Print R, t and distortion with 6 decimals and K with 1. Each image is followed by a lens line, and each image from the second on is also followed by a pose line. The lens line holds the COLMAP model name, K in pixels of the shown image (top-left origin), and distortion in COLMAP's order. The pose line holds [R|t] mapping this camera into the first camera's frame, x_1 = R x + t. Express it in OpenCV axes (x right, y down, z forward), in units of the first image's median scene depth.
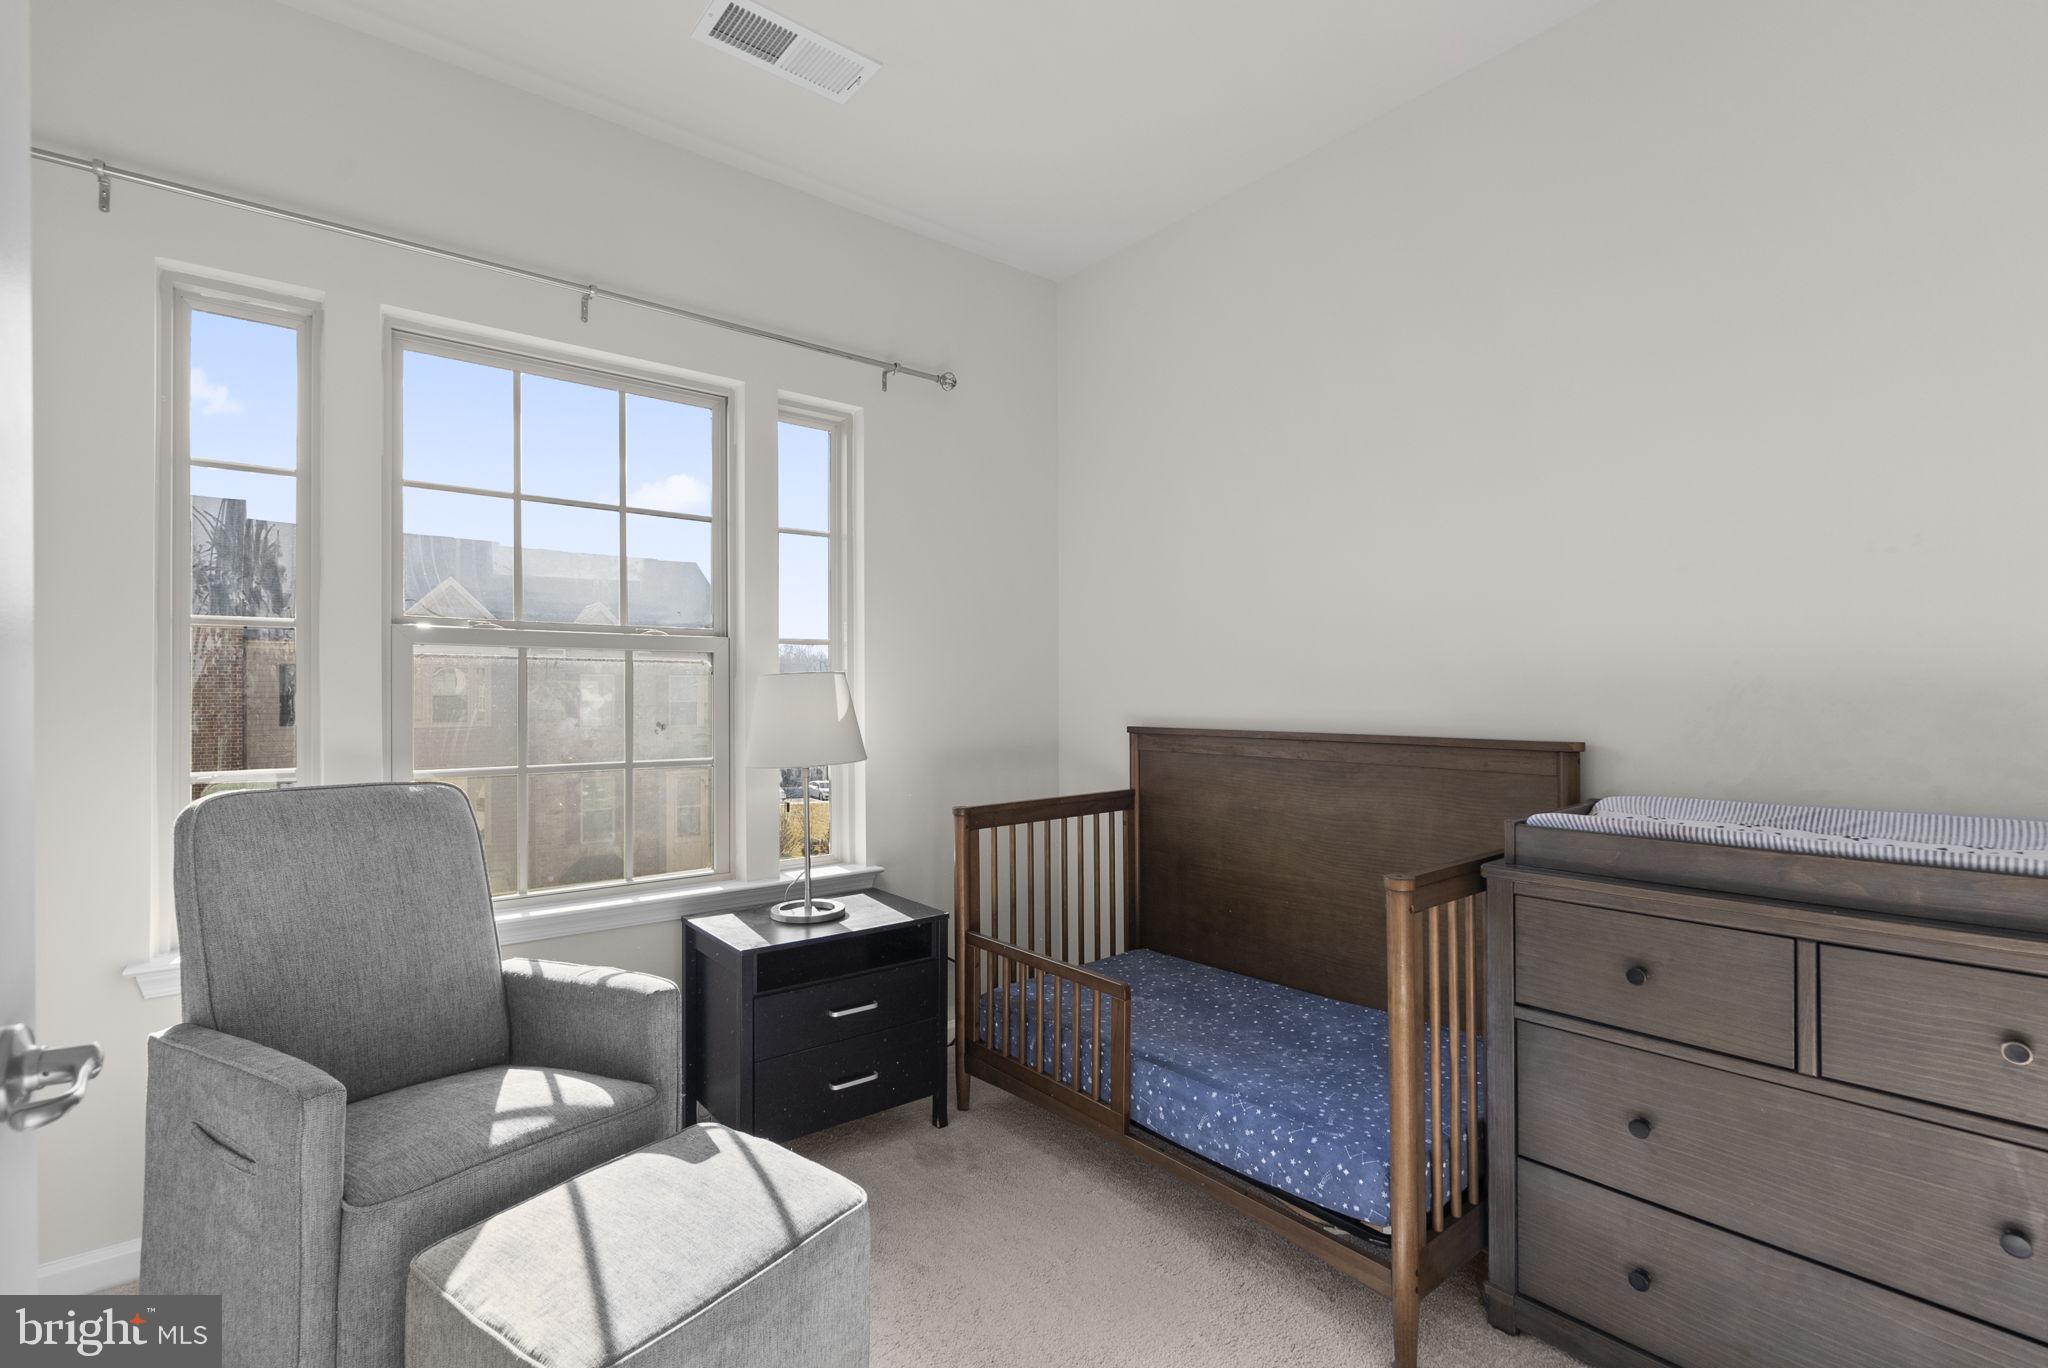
lens RADIAL K [[1020.4, 0, 1024.0], [0, 1020.4, 684.0], [0, 0, 1]] dist [0.001275, -0.000109]
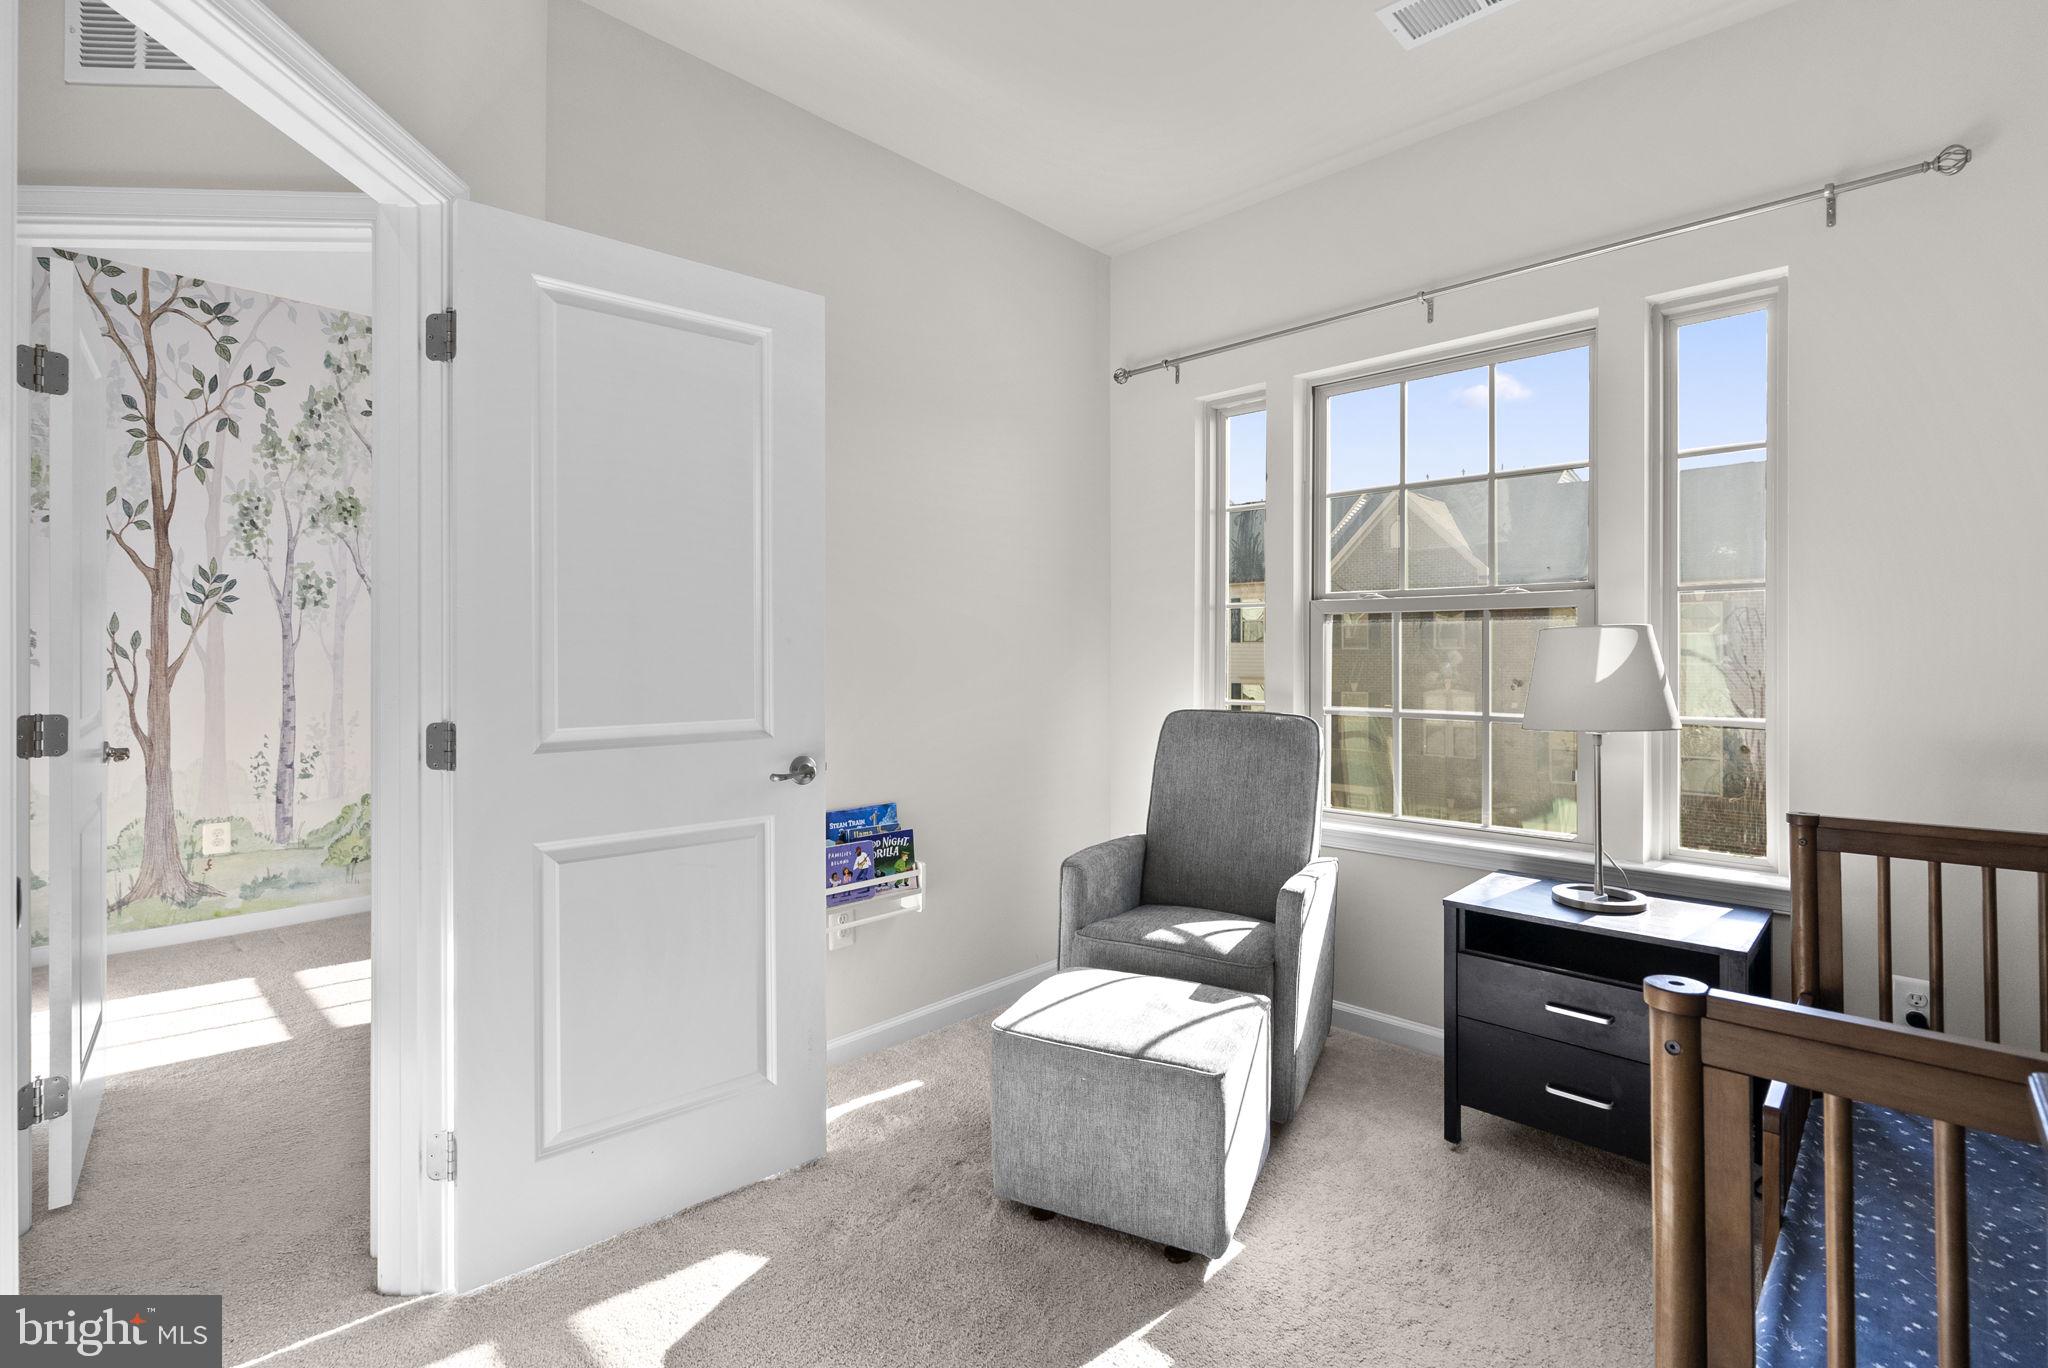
lens RADIAL K [[1020.4, 0, 1024.0], [0, 1020.4, 684.0], [0, 0, 1]] dist [0.001275, -0.000109]
pose [[0.043244, 0.020687, -0.998850, 0.687197], [-0.002550, 0.999785, 0.020596, 0.022955], [0.999061, 0.001656, 0.043287, 0.504377]]
